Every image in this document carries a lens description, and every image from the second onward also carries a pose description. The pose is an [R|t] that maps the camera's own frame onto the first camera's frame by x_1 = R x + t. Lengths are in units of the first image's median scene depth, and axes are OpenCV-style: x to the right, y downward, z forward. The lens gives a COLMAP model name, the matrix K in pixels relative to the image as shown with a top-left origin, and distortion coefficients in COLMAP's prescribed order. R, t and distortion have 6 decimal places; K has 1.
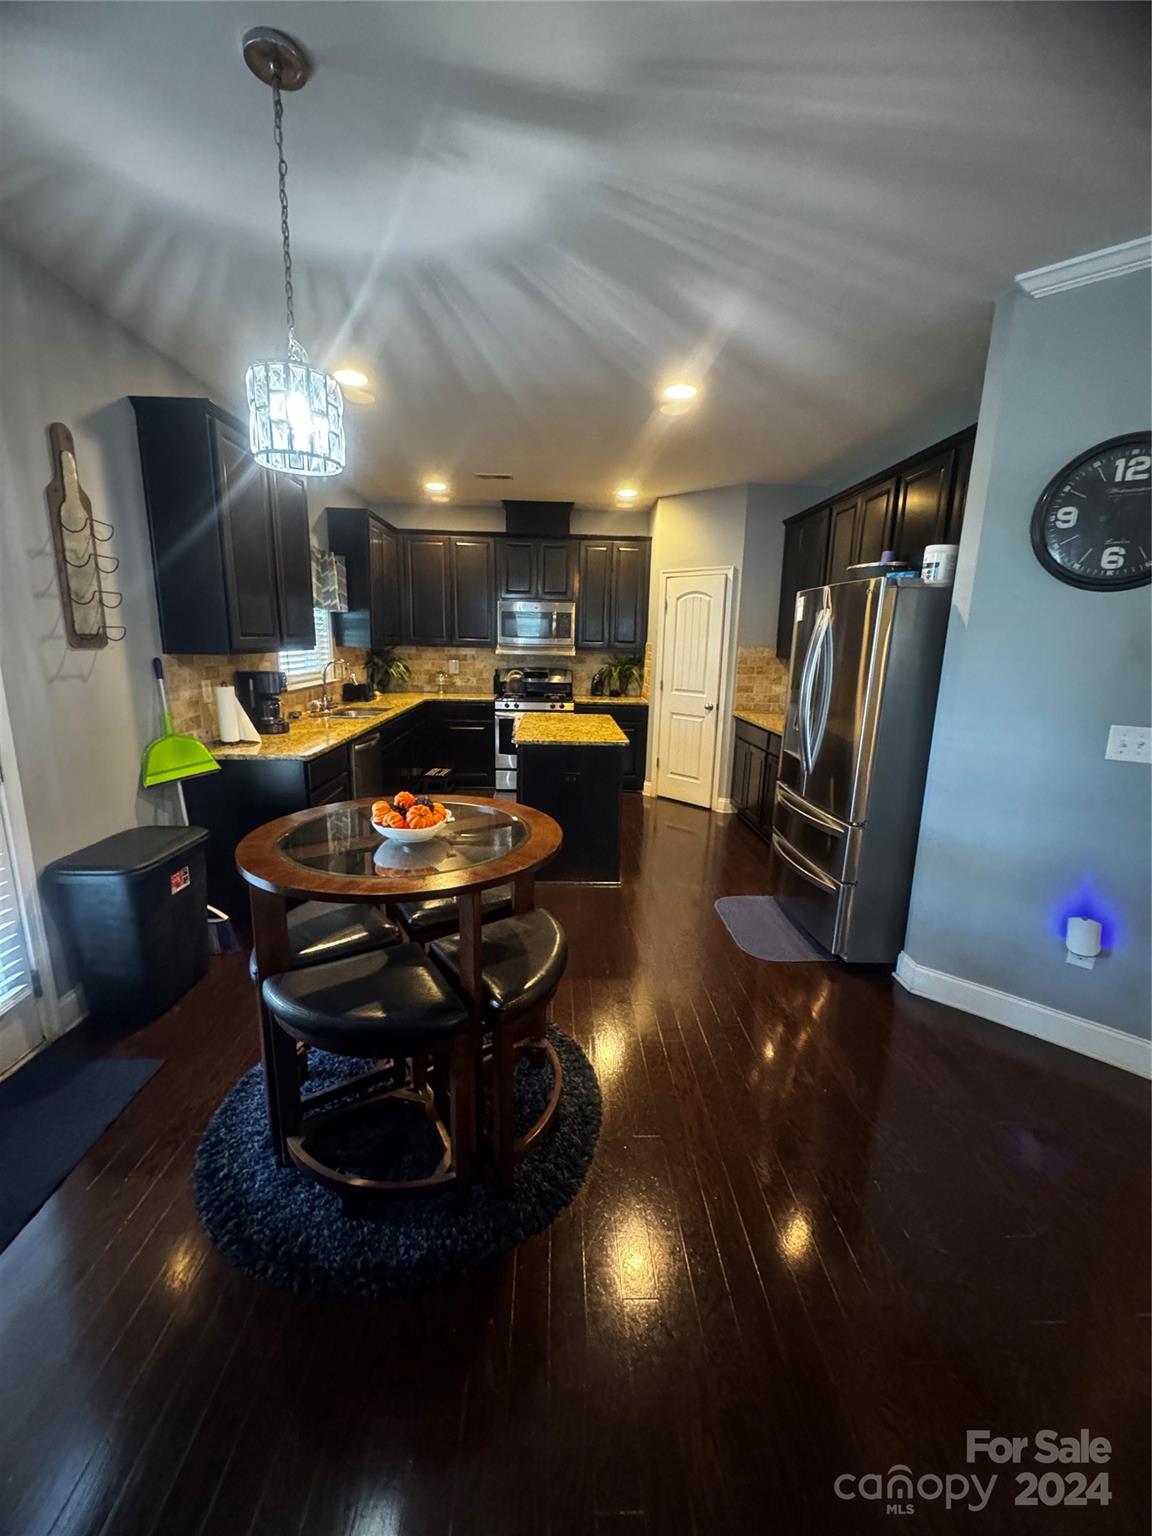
lens RADIAL K [[610.2, 0, 576.7], [0, 610.2, 764.0], [0, 0, 1]] dist [-0.000885, -0.002346]
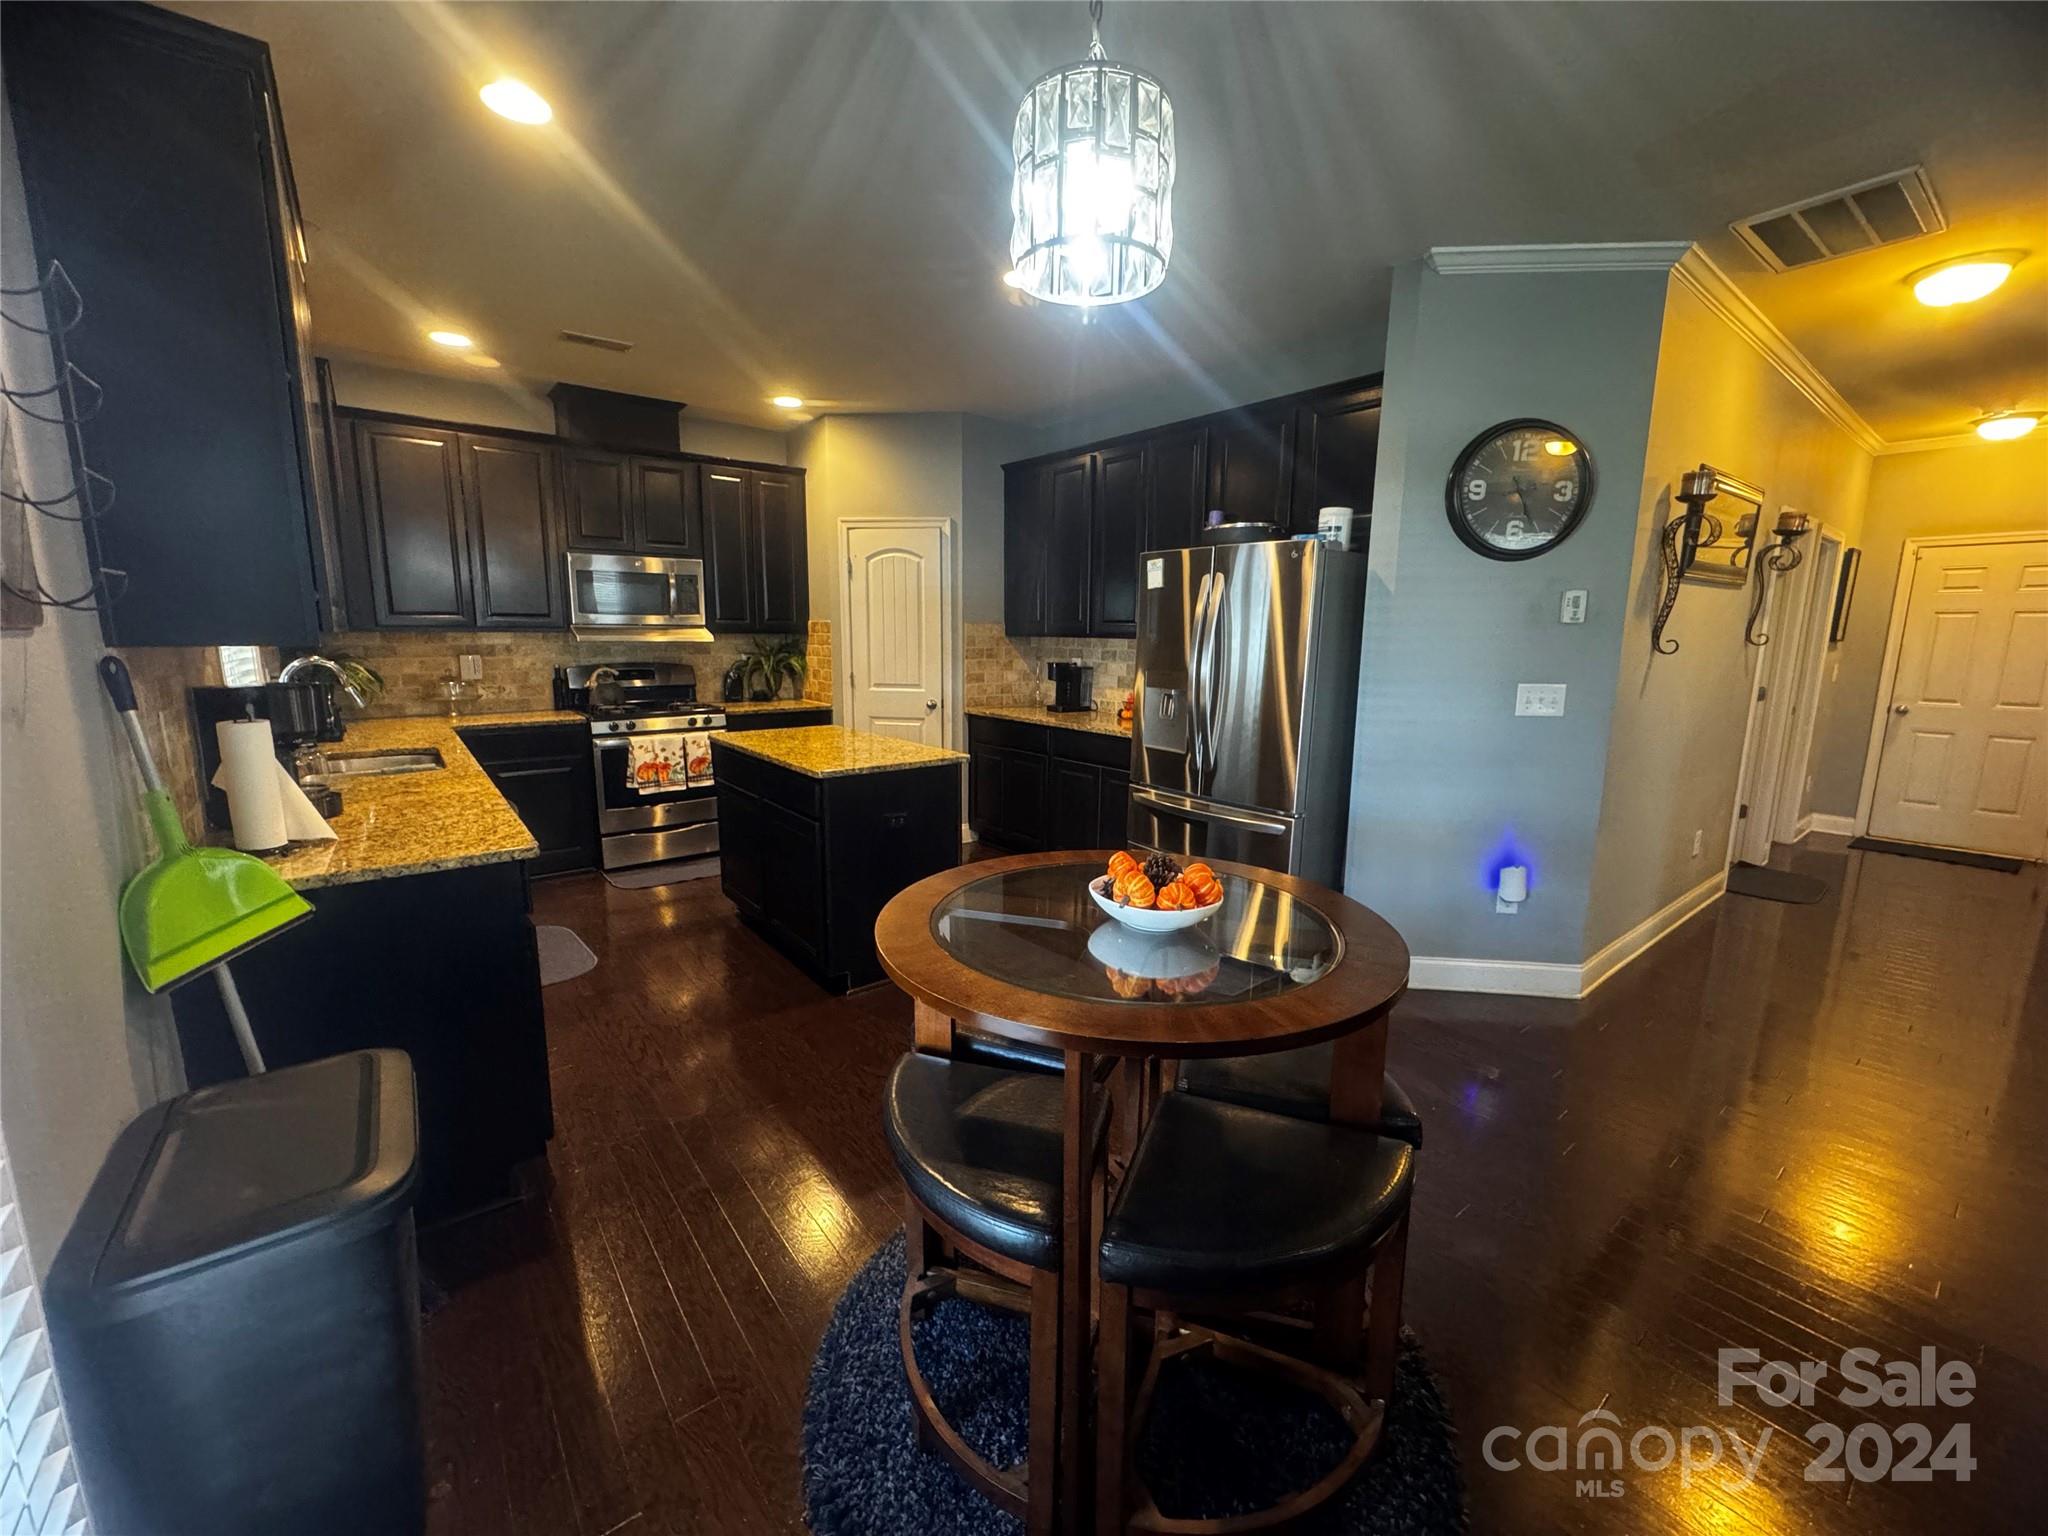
lens RADIAL K [[813.5, 0, 1022.5], [0, 813.5, 762.3], [0, 0, 1]] dist [-0.000885, -0.002346]
pose [[0.809545, -0.109636, 0.576730, -0.280619], [0.126442, 0.991912, 0.011077, -0.021784], [-0.573279, 0.063956, 0.816860, 0.135975]]
